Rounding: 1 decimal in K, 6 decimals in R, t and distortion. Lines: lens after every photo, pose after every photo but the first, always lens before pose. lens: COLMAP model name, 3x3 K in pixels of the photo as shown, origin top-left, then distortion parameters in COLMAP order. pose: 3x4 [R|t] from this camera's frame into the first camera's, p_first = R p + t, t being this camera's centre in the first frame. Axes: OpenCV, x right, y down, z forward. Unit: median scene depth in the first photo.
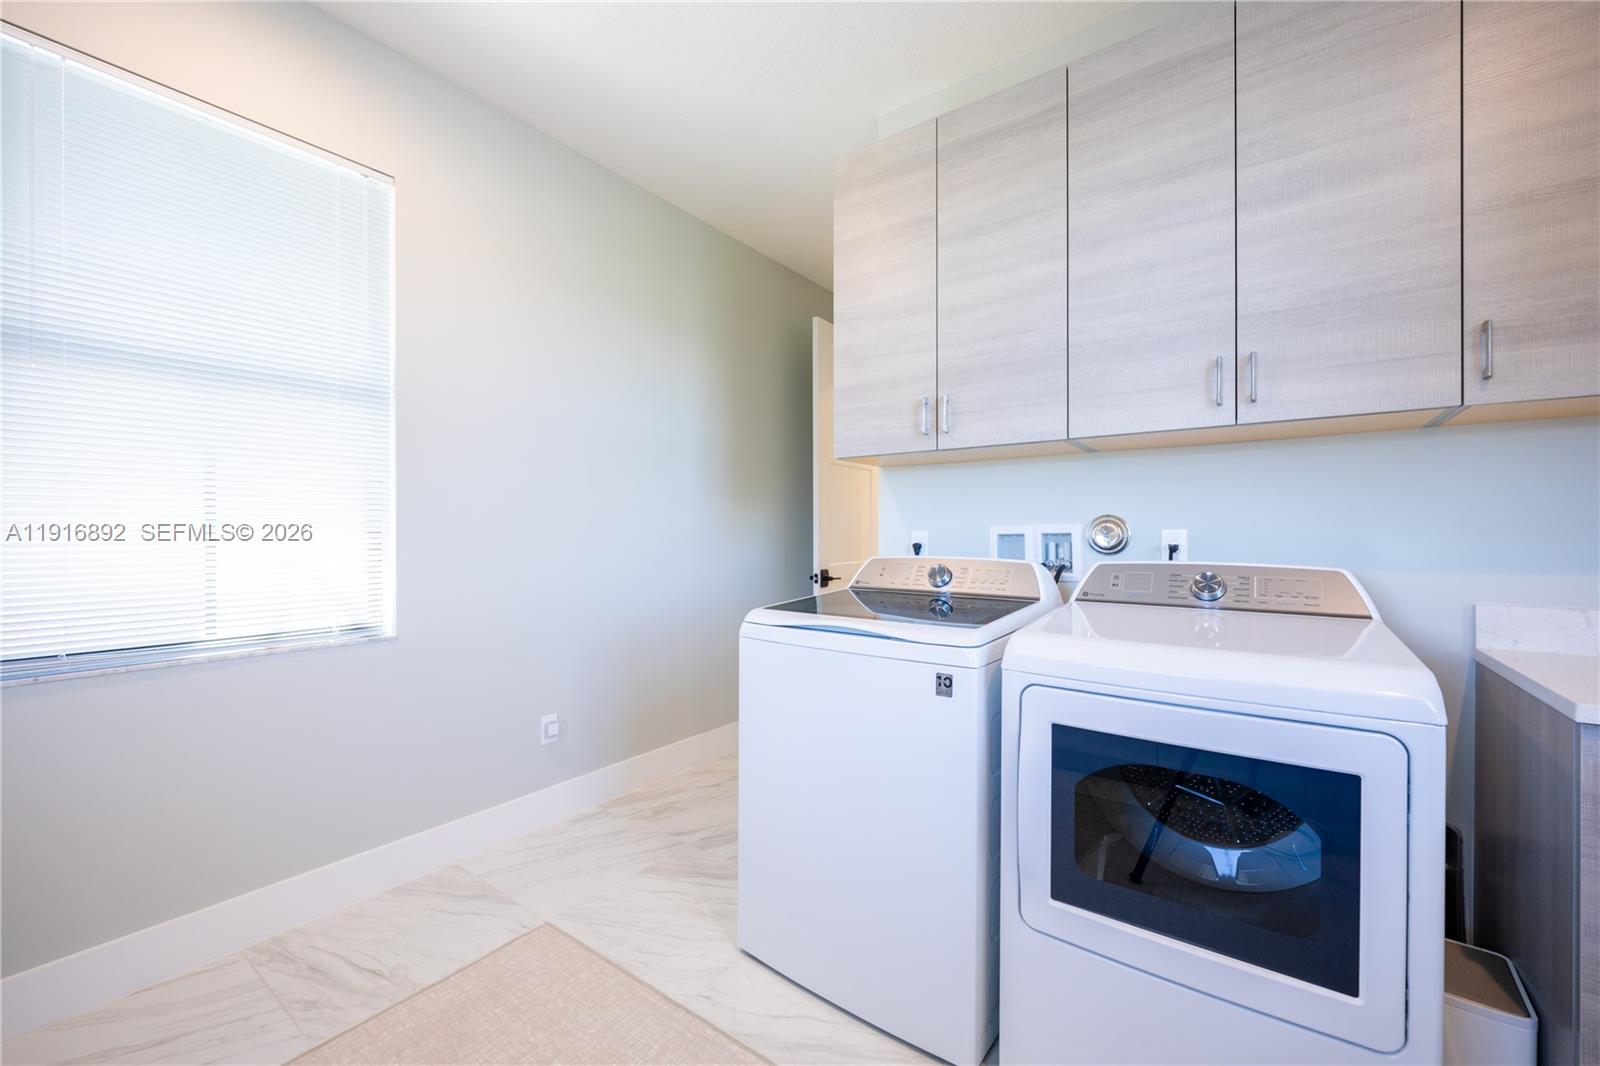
lens RADIAL K [[641.8, 0, 792.7], [0, 641.8, 532.3], [0, 0, 1]] dist [-0.000839, -0.000280]
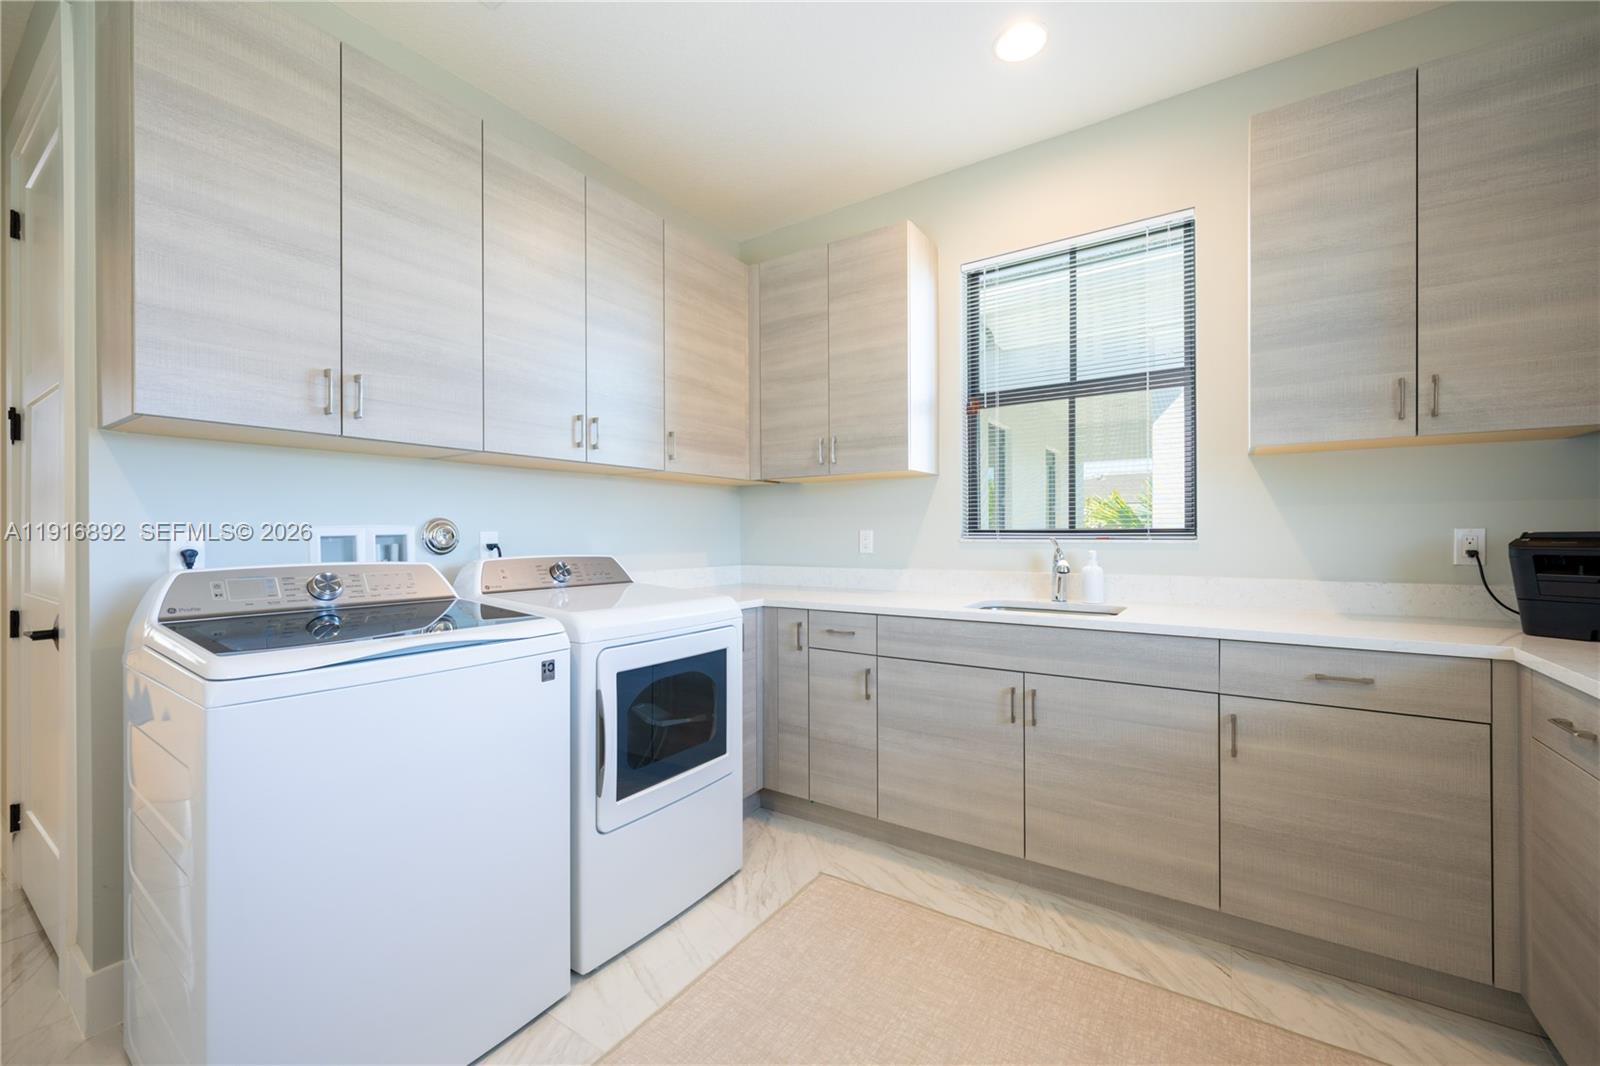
lens RADIAL K [[641.8, 0, 789.1], [0, 641.8, 533.3], [0, 0, 1]] dist [-0.000839, -0.000280]
pose [[-0.040420, 0.001448, 0.999182, -0.650108], [0.000858, 0.999999, -0.001415, 0.001430], [-0.999182, 0.000800, -0.040421, 0.456090]]
